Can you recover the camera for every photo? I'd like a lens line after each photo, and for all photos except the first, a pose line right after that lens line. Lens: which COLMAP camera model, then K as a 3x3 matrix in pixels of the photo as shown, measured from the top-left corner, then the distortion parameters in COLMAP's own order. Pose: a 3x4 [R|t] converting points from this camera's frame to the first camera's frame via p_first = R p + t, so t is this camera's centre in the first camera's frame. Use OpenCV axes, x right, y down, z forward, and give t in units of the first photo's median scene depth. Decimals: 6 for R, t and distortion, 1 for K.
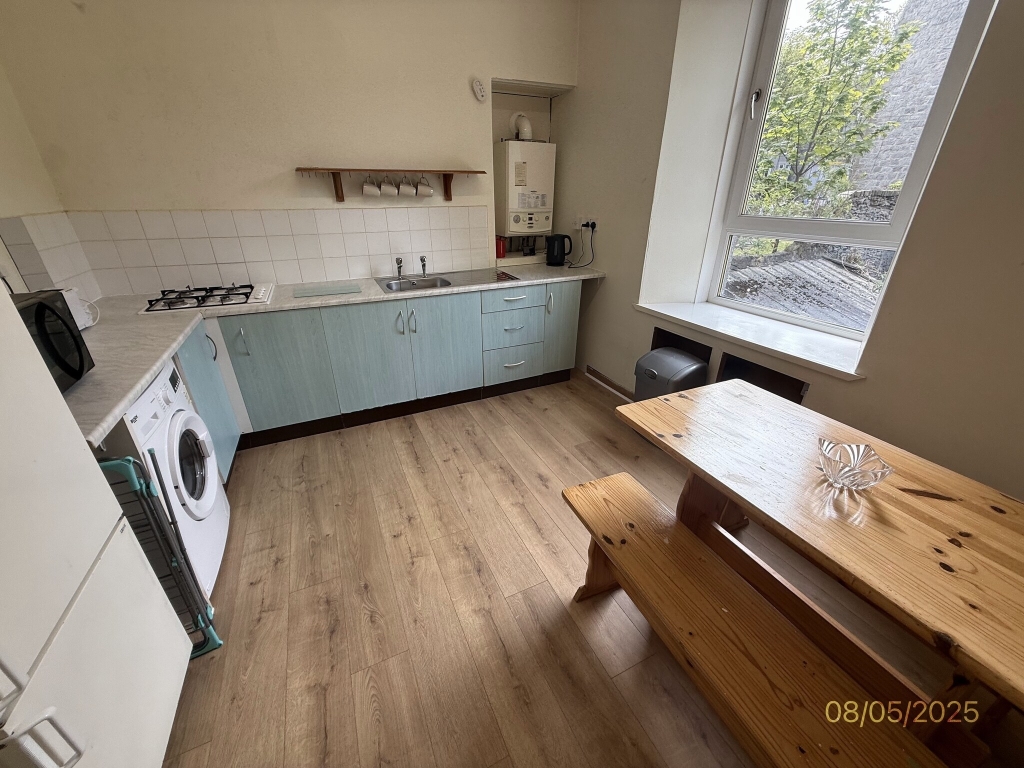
lens RADIAL K [[405.3, 0, 510.8], [0, 405.3, 384.6], [0, 0, 1]] dist [-0.000829, -0.000203]
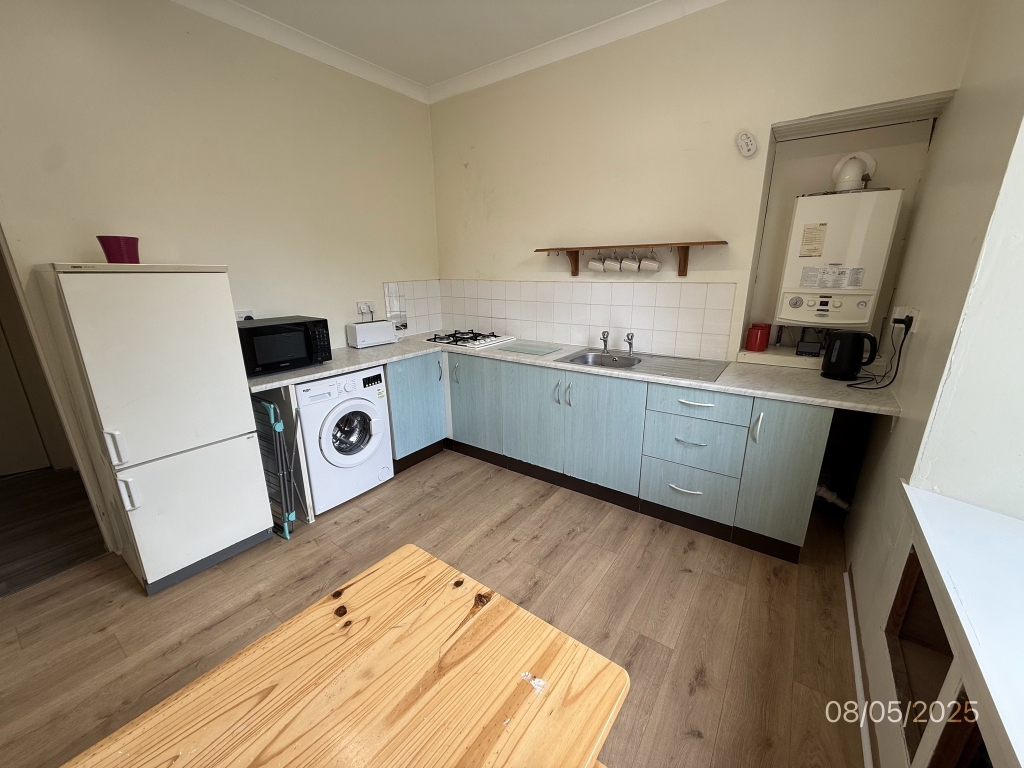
lens RADIAL K [[405.3, 0, 510.8], [0, 405.3, 384.6], [0, 0, 1]] dist [-0.000829, -0.000203]
pose [[0.490549, 0.237425, -0.838446, 0.483334], [-0.364322, 0.929920, 0.050174, -0.170745], [0.791600, 0.280851, 0.542671, 0.352920]]
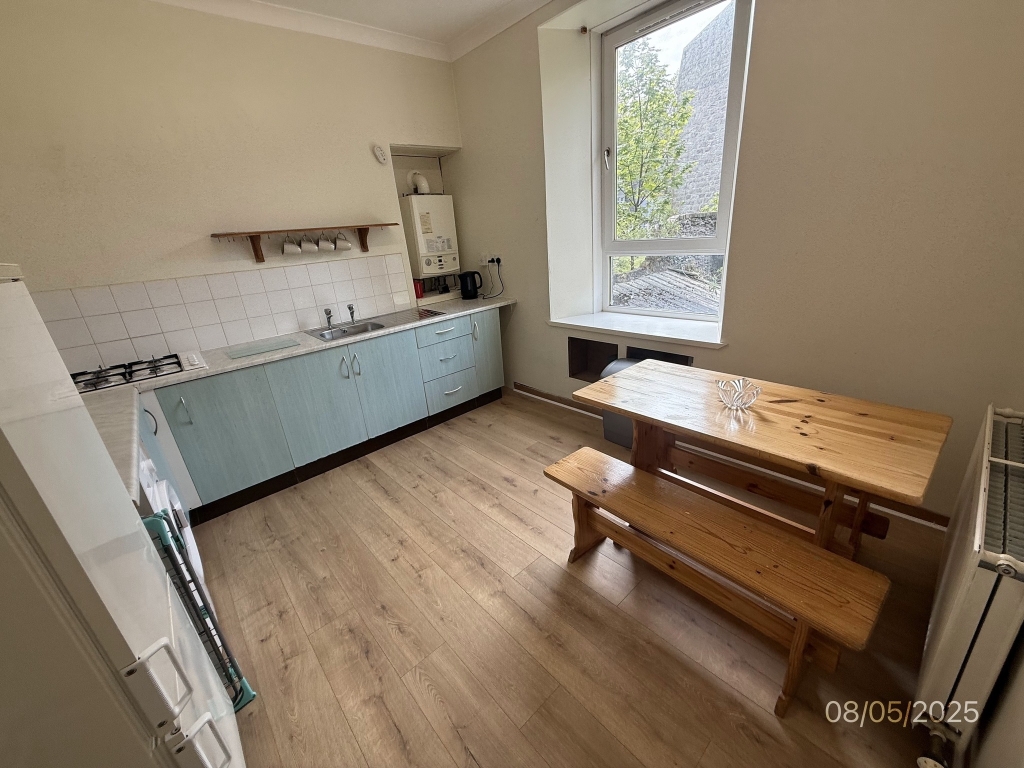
lens RADIAL K [[405.3, 0, 510.8], [0, 405.3, 384.6], [0, 0, 1]] dist [-0.000829, -0.000203]
pose [[0.954089, -0.173745, 0.243980, -0.121913], [0.194992, 0.978607, -0.065630, 0.040364], [-0.227357, 0.110191, 0.967557, -0.098228]]
